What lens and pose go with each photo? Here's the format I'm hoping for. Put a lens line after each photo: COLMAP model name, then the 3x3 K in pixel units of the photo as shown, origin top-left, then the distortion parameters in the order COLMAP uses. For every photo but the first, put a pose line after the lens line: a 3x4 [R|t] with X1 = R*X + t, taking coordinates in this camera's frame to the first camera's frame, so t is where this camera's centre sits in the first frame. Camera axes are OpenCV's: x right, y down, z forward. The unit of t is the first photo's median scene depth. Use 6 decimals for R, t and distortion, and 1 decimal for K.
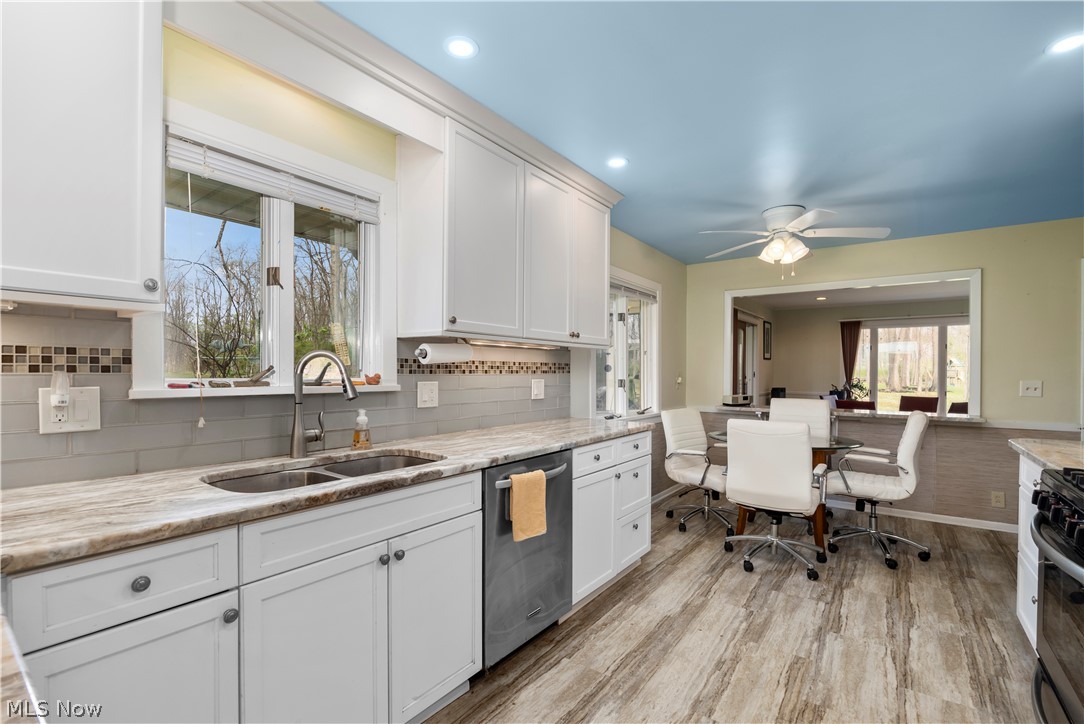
lens RADIAL K [[488.6, 0, 545.0], [0, 488.6, 372.1], [0, 0, 1]] dist [-0.016768, -0.000165]
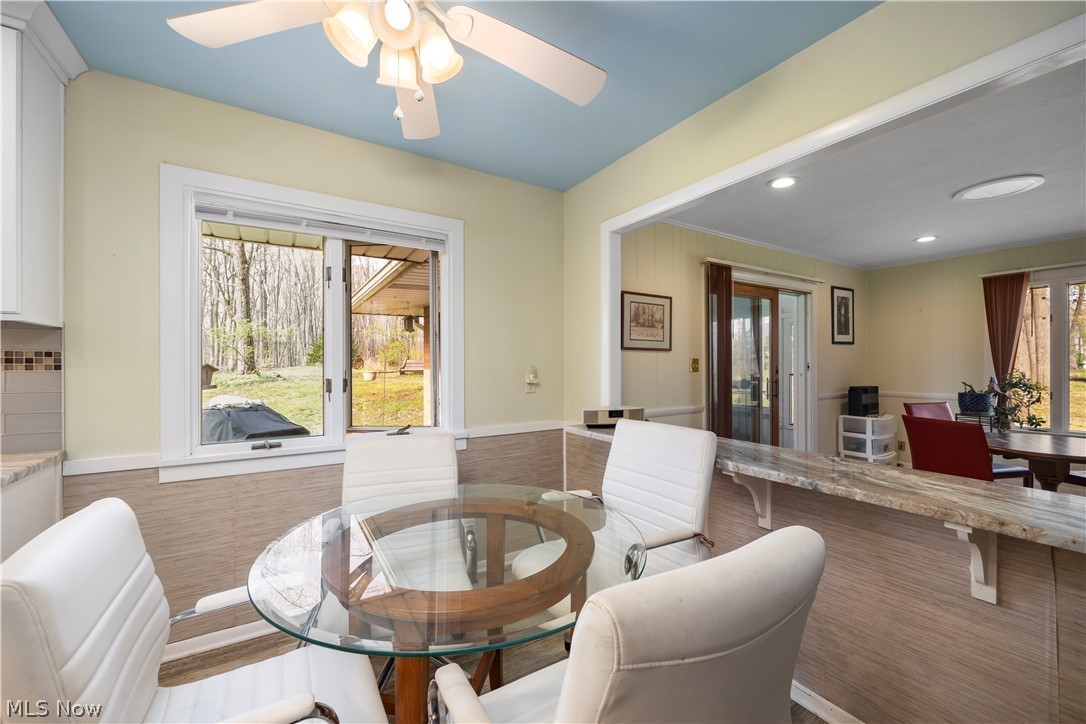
lens RADIAL K [[422.8, 0, 541.2], [0, 422.8, 365.4], [0, 0, 1]] dist [-0.000875, -0.000351]
pose [[0.929941, -0.005357, -0.367669, 0.790697], [0.006199, 0.999980, 0.001109, 0.000212], [0.367656, -0.003311, 0.929956, 0.833307]]
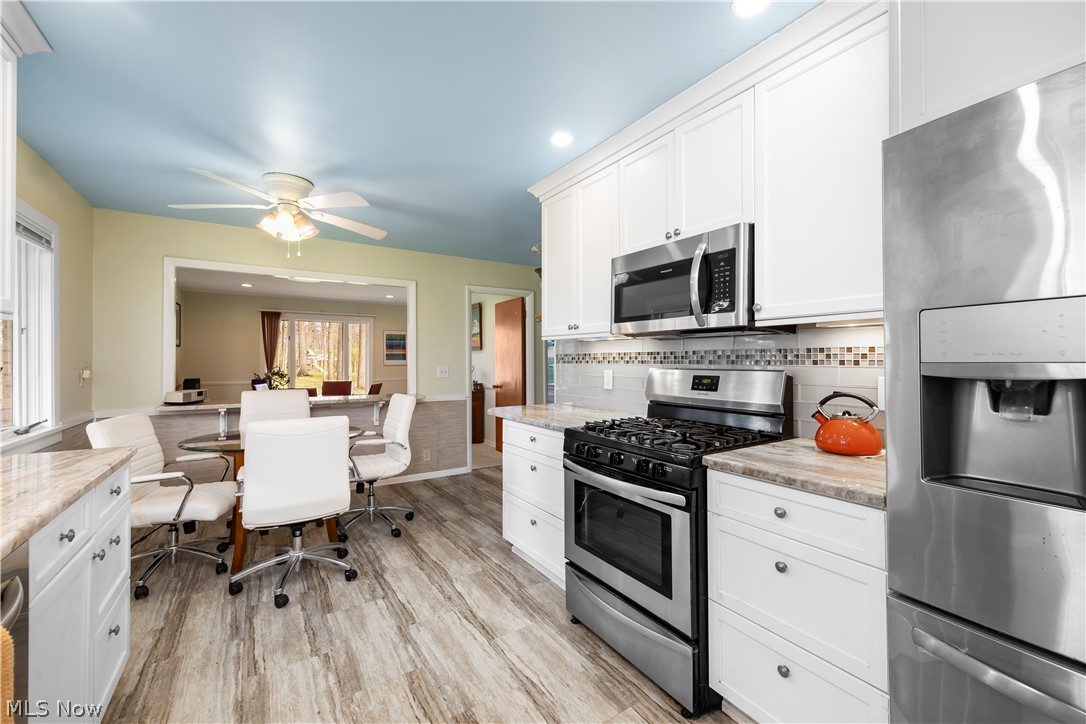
lens RADIAL K [[441.1, 0, 543.8], [0, 441.1, 356.2], [0, 0, 1]] dist [0.002617, 0.000216]
pose [[0.358119, 0.004904, 0.933663, -0.118333], [0.003919, 0.999970, -0.006756, -0.002738], [-0.933668, 0.006078, 0.358089, 0.324771]]
